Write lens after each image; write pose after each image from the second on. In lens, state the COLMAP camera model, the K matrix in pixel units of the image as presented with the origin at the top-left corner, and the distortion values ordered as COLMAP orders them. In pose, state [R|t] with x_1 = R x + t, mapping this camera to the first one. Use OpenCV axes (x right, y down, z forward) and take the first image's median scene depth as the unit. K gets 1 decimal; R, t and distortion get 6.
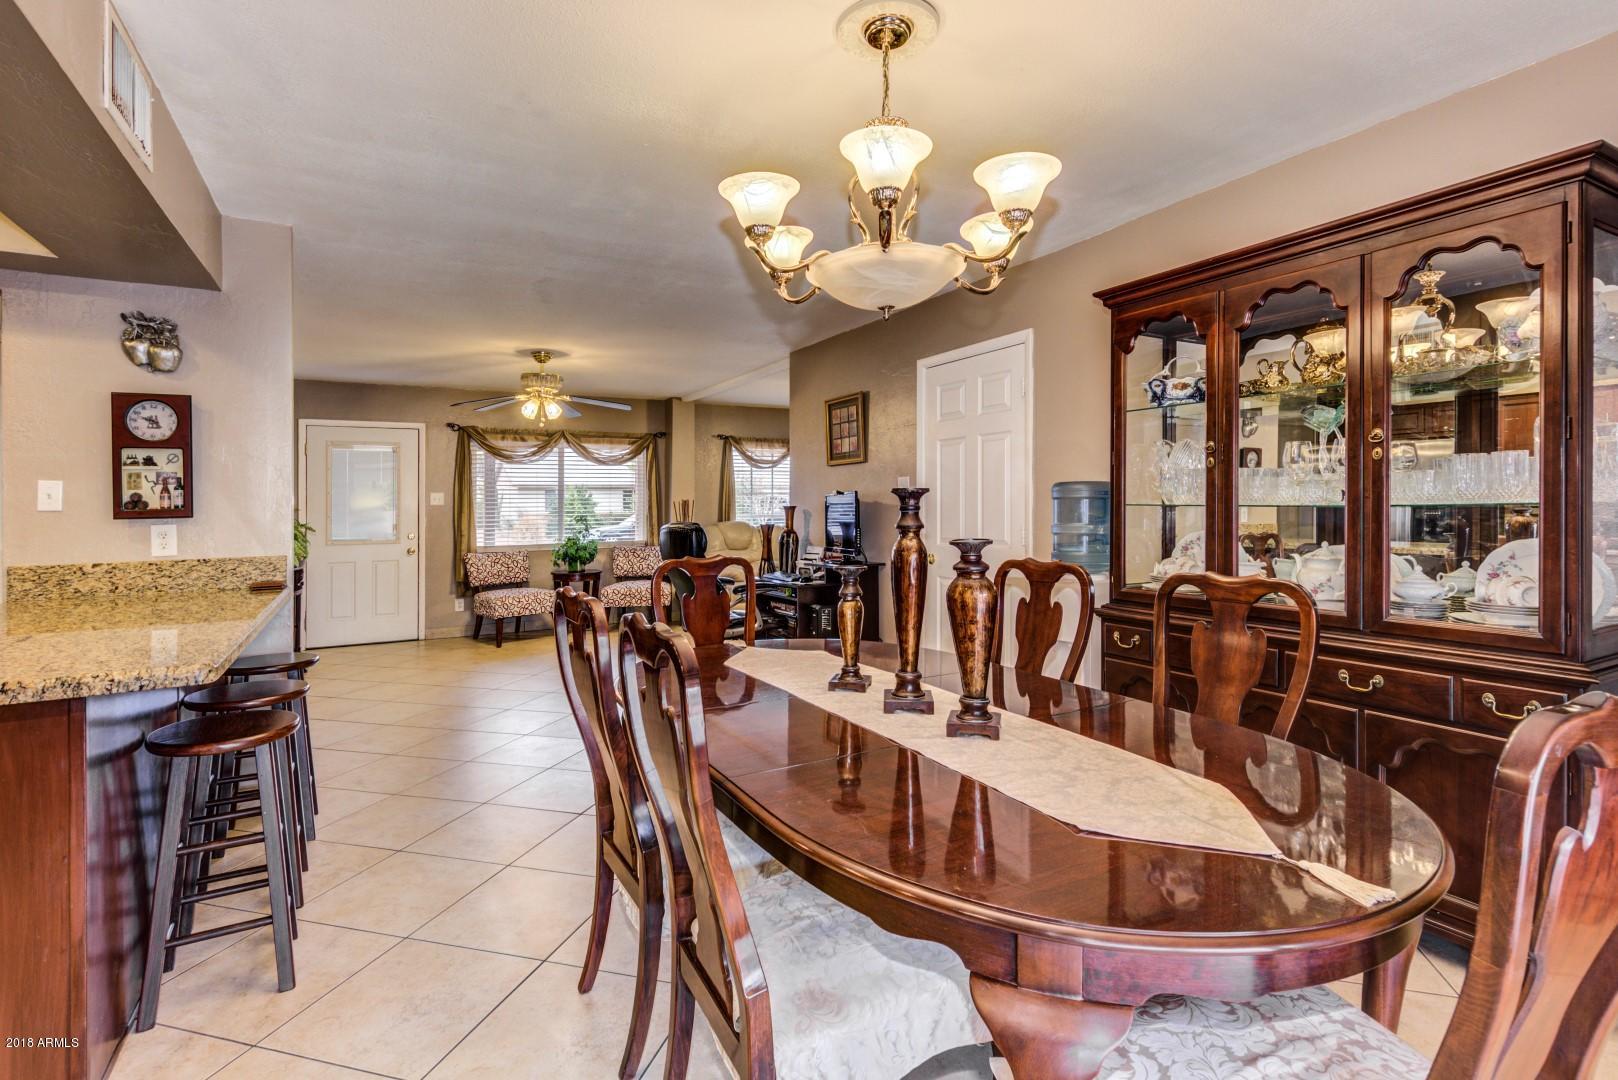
lens RADIAL K [[756.4, 0, 803.0], [0, 756.4, 509.7], [0, 0, 1]] dist [0.004075, 0.000280]
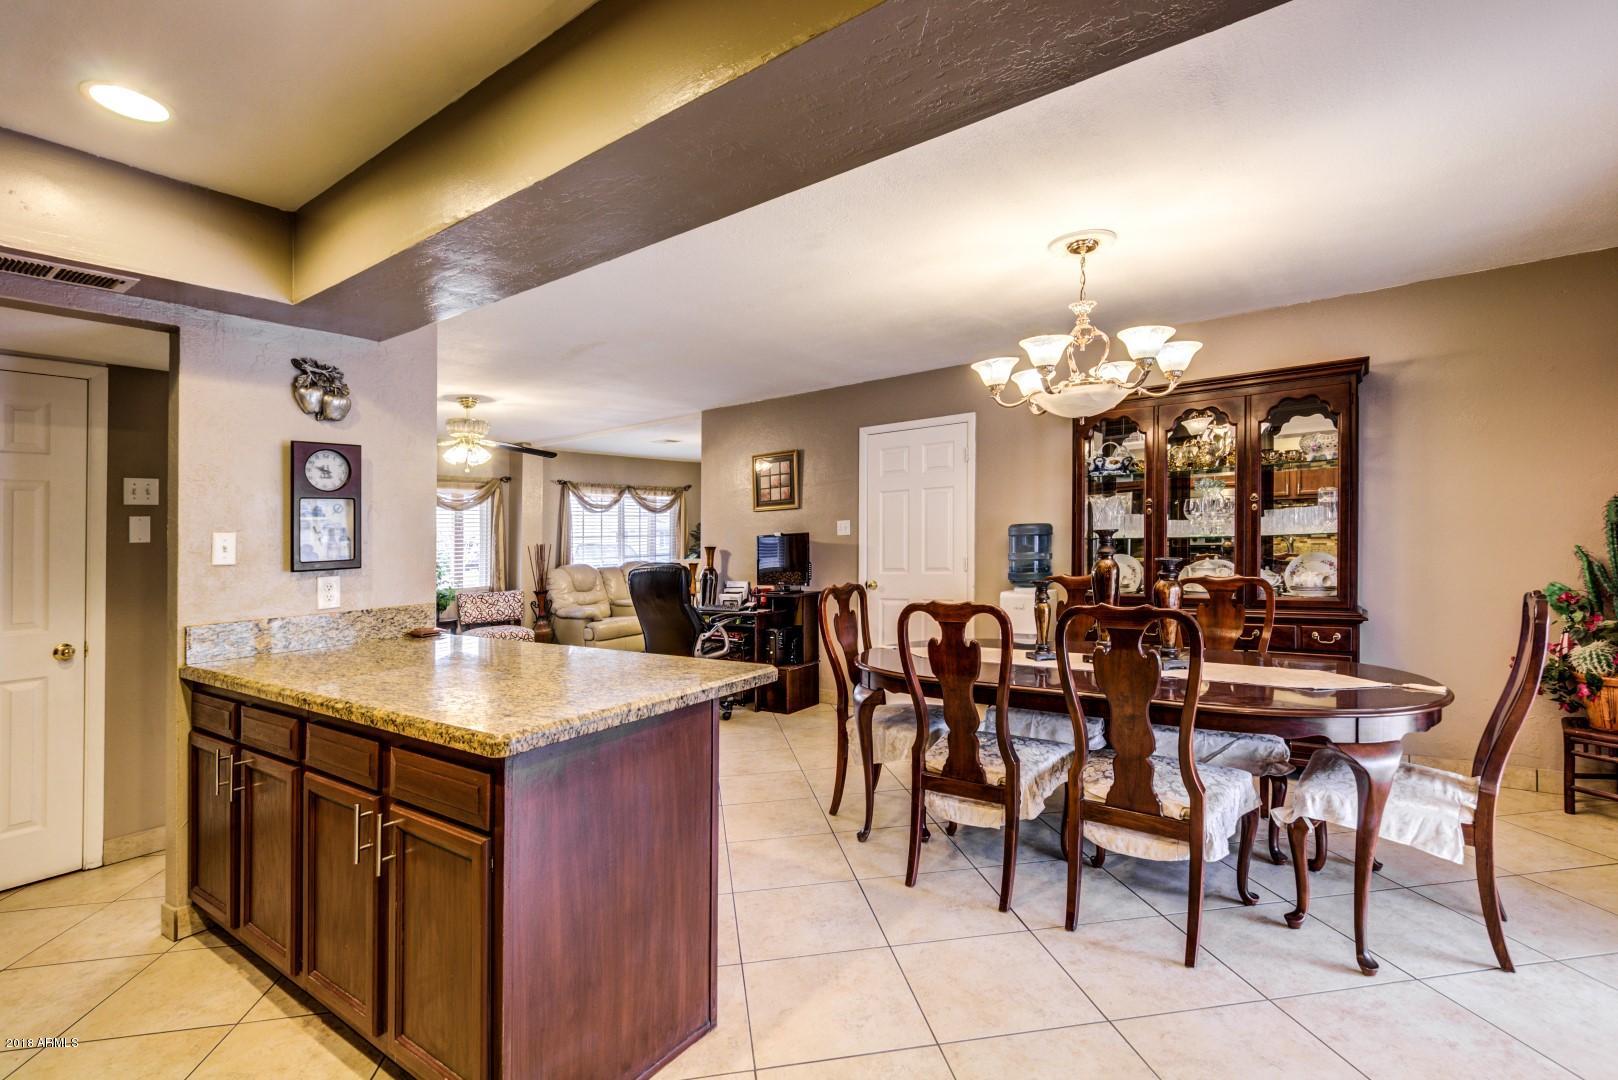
lens RADIAL K [[756.4, 0, 768.9], [0, 756.4, 554.8], [0, 0, 1]] dist [0.004075, 0.000280]
pose [[0.913091, -0.025973, 0.406927, -0.723096], [0.023806, 0.999663, 0.010388, -0.004747], [-0.407060, 0.000202, 0.913402, -0.125432]]
